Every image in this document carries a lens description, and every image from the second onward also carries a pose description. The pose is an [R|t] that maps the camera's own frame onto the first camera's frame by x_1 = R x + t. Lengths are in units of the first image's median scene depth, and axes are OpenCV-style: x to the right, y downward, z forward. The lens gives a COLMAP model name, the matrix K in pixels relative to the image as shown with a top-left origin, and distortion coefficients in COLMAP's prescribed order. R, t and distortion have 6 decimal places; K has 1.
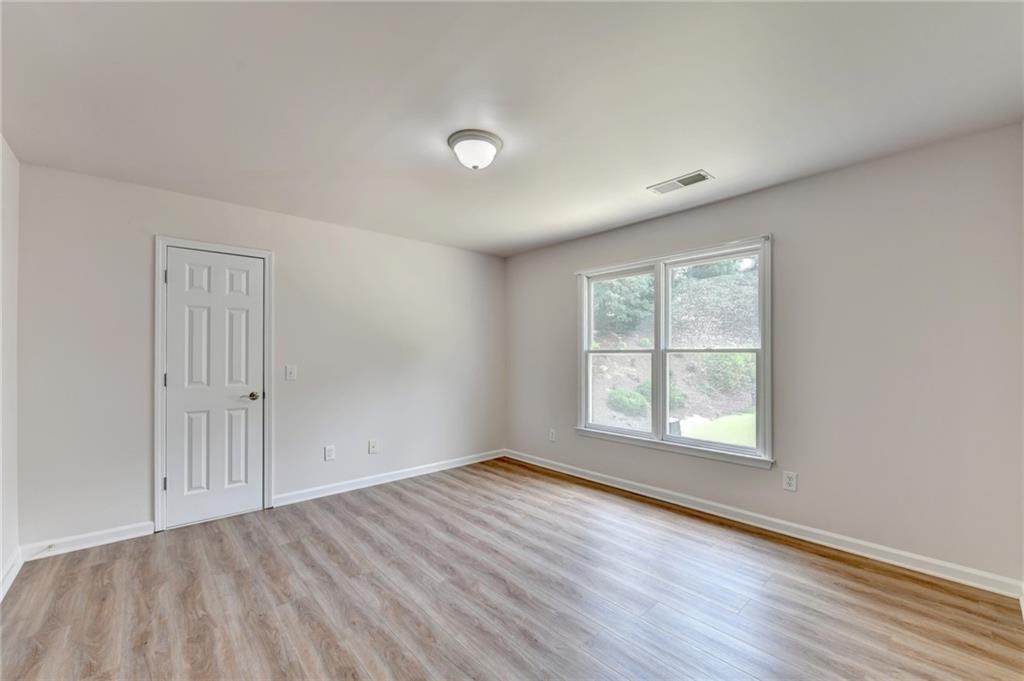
lens RADIAL K [[410.4, 0, 524.9], [0, 410.4, 353.1], [0, 0, 1]] dist [-0.002804, -0.000436]
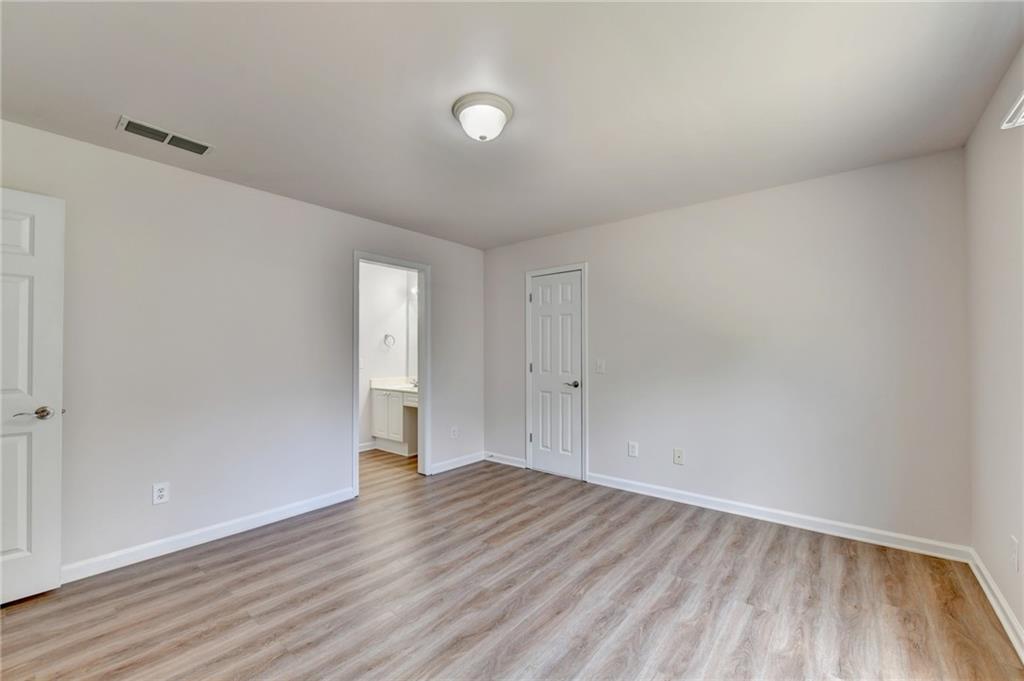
lens RADIAL K [[415.6, 0, 517.7], [0, 415.6, 352.4], [0, 0, 1]] dist [-0.006043, -0.000664]
pose [[0.145452, 0.002044, -0.989363, 0.520220], [0.008283, 0.999960, 0.003284, 0.005571], [0.989331, -0.008672, 0.145430, 0.641658]]
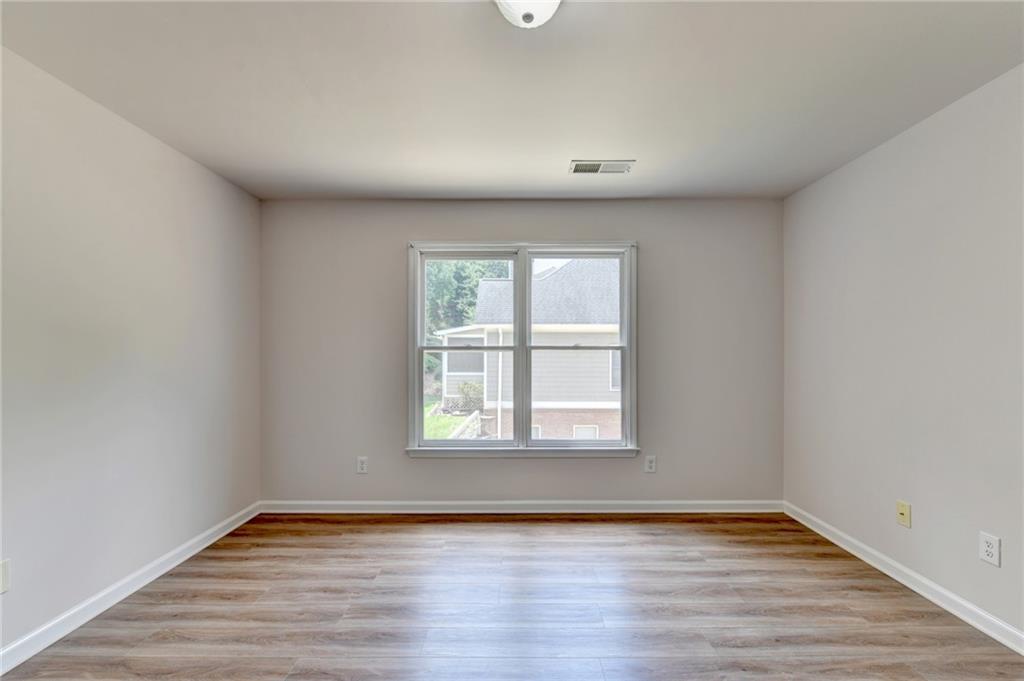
lens RADIAL K [[415.6, 0, 517.7], [0, 415.6, 352.4], [0, 0, 1]] dist [-0.006043, -0.000664]
pose [[0.680011, 0.003712, 0.733193, -0.375838], [-0.003788, 0.999992, -0.001550, 0.007386], [-0.733192, -0.001723, 0.680019, 0.422973]]
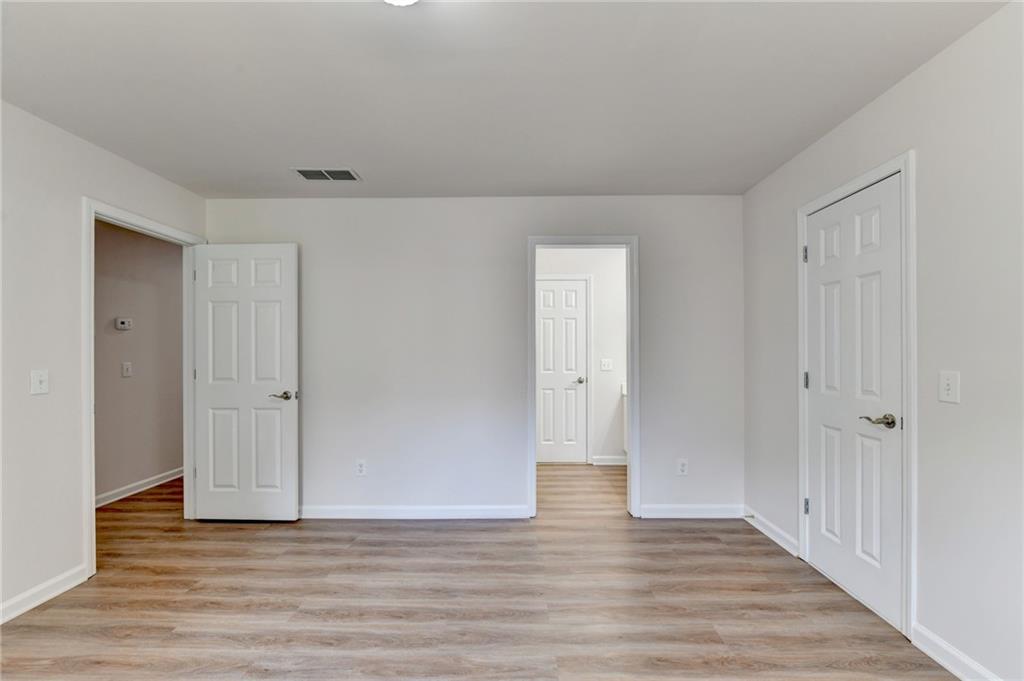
lens RADIAL K [[415.6, 0, 517.7], [0, 415.6, 352.4], [0, 0, 1]] dist [-0.006043, -0.000664]
pose [[-0.689507, 0.004561, -0.724264, 0.105318], [0.009013, 0.999957, -0.002283, 0.007109], [0.724223, -0.008102, -0.689519, 1.003508]]
